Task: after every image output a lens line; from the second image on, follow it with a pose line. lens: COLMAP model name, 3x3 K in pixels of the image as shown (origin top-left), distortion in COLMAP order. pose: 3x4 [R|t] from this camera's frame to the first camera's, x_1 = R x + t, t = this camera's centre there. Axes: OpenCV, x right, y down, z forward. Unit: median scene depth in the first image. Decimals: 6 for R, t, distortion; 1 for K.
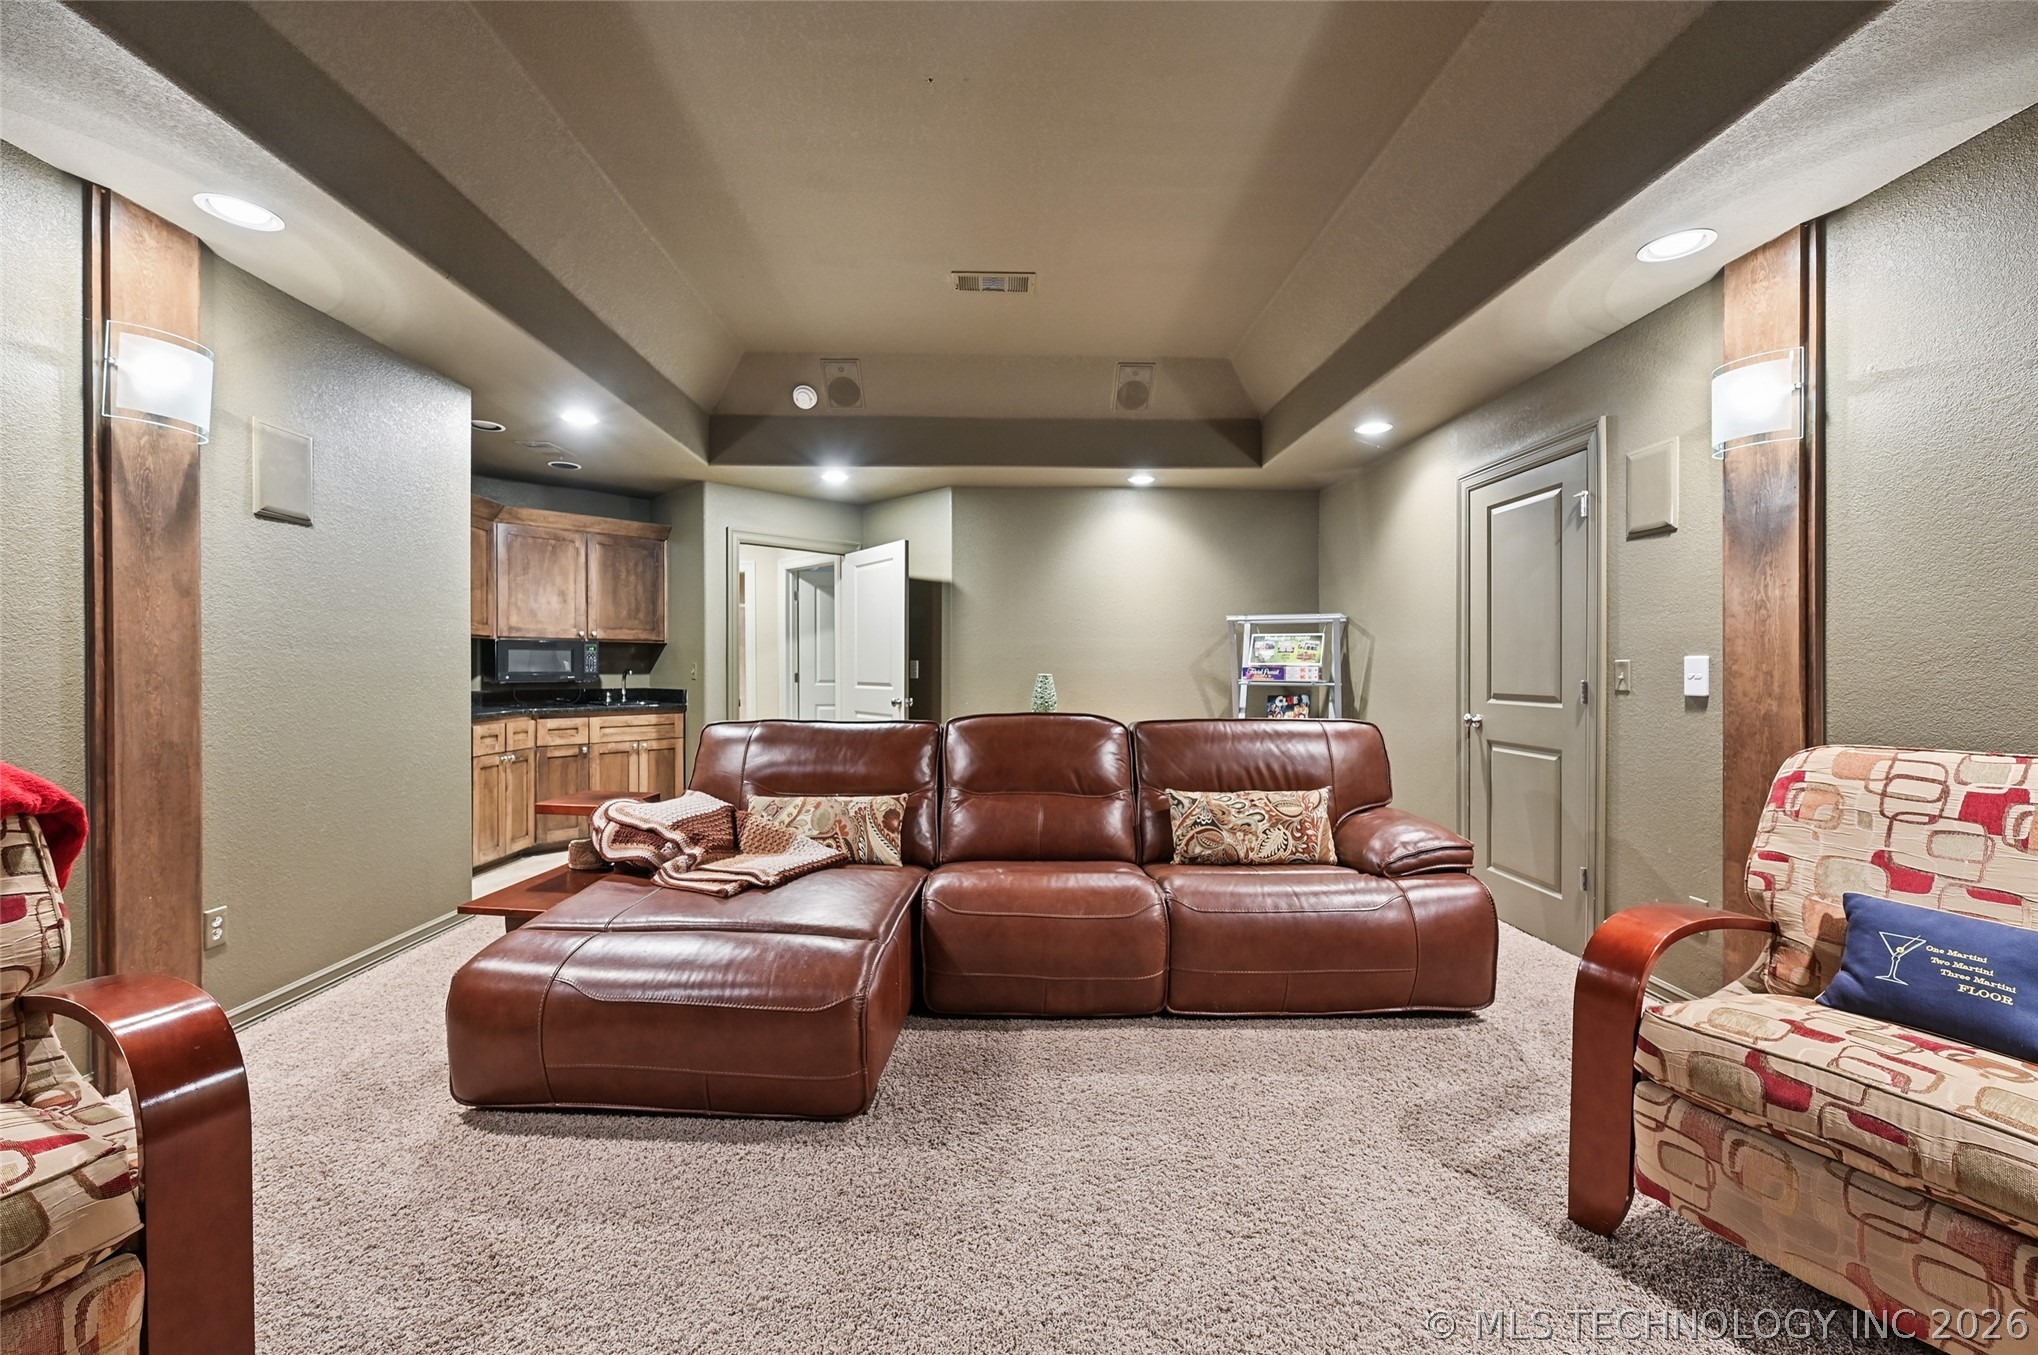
lens RADIAL K [[833.2, 0, 1033.0], [0, 833.2, 685.4], [0, 0, 1]] dist [-0.002143, -0.000126]
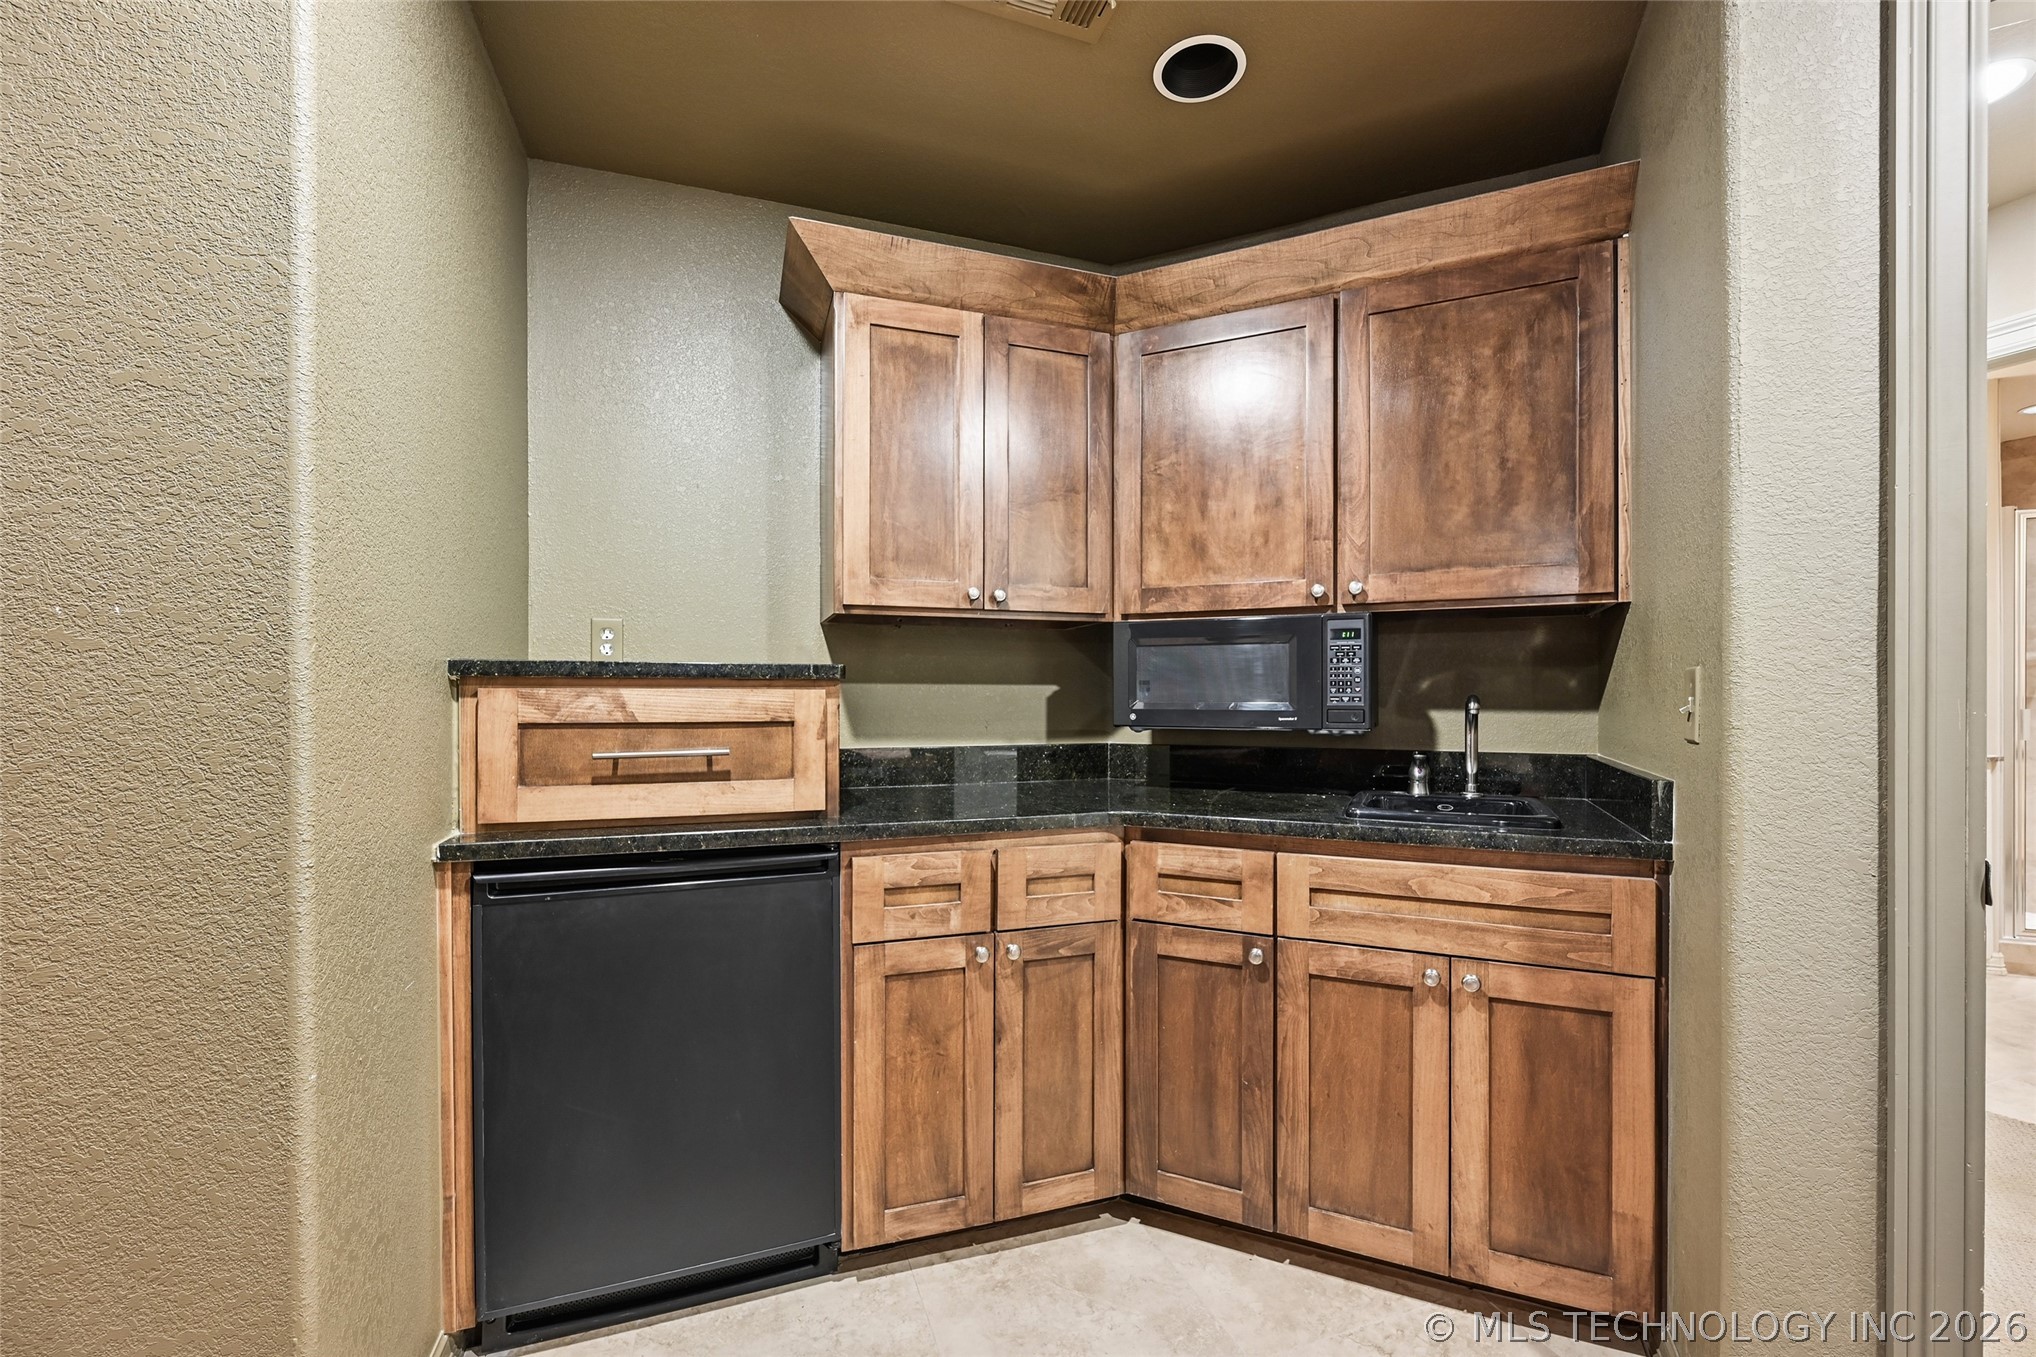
lens RADIAL K [[842.8, 0, 1019.1], [0, 842.8, 690.1], [0, 0, 1]] dist [-0.002390, 0.000330]
pose [[0.295095, 0.000407, -0.955468, -0.255620], [-0.015381, 0.999872, -0.004324, -0.018987], [0.955344, 0.015972, 0.295063, 0.799352]]
